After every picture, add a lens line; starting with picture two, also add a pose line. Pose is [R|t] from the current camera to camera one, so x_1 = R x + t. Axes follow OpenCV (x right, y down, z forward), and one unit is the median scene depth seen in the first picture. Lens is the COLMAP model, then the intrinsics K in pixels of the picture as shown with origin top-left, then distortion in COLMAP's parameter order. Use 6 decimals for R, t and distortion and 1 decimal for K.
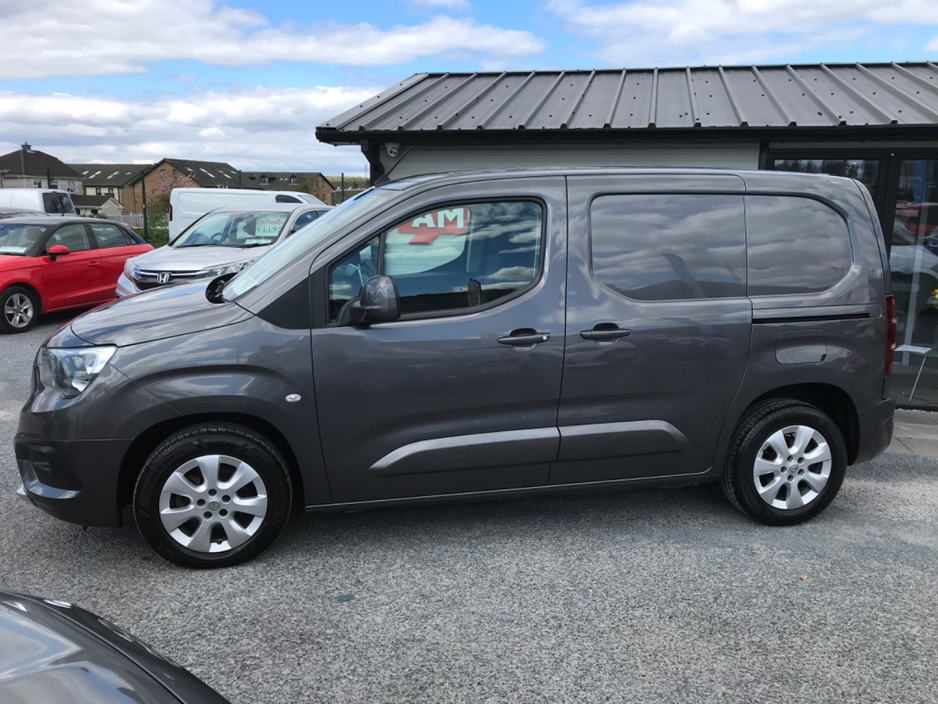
lens RADIAL K [[774.4, 0, 471.2], [0, 774.4, 355.9], [0, 0, 1]] dist [0.033062, -0.018715]
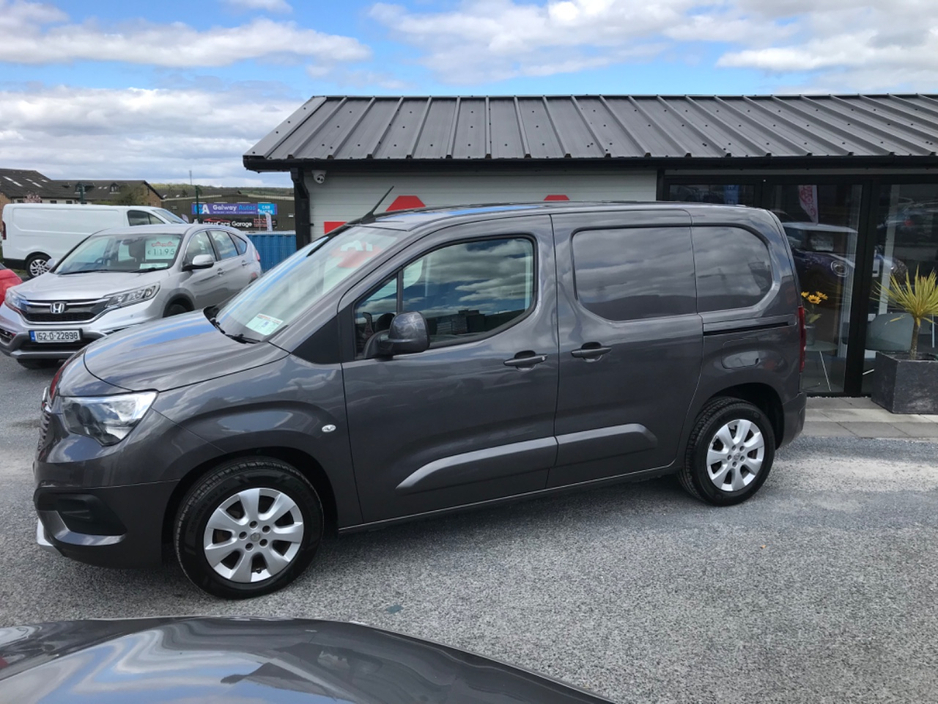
lens RADIAL K [[774.4, 0, 475.8], [0, 774.4, 354.9], [0, 0, 1]] dist [0.033062, -0.018715]
pose [[0.977090, -0.053973, 0.205868, -0.216414], [0.055648, 0.998448, -0.002349, -0.028749], [-0.205421, 0.013751, 0.978577, -0.075992]]
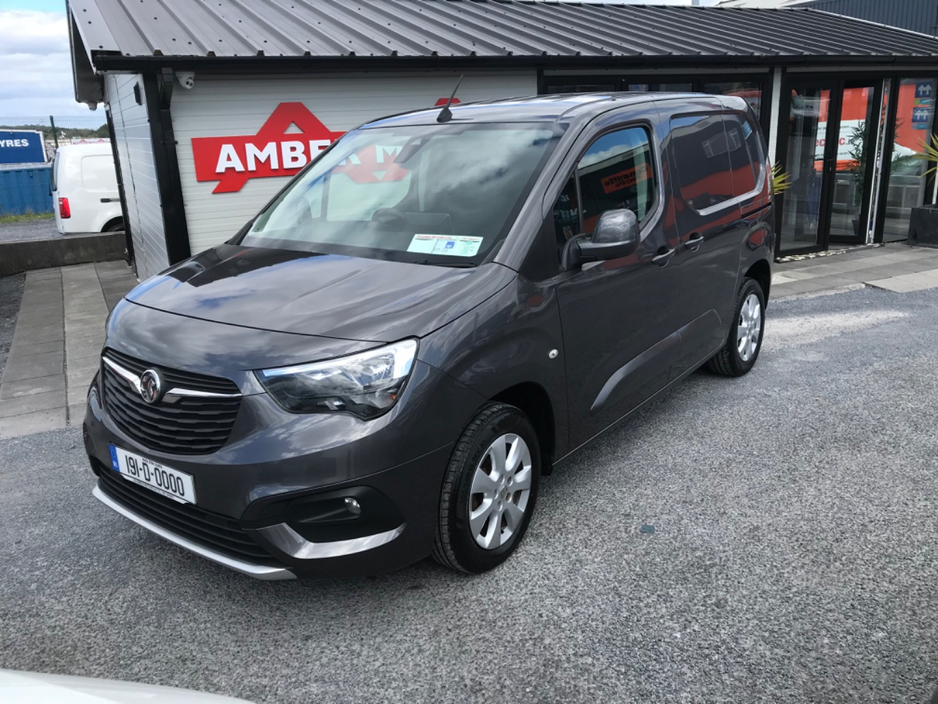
lens RADIAL K [[774.4, 0, 478.2], [0, 774.4, 344.2], [0, 0, 1]] dist [0.033062, -0.018715]
pose [[0.759100, -0.221846, 0.612007, -0.763176], [0.176980, 0.975059, 0.133932, -0.085858], [-0.626455, 0.006645, 0.779429, 0.290389]]
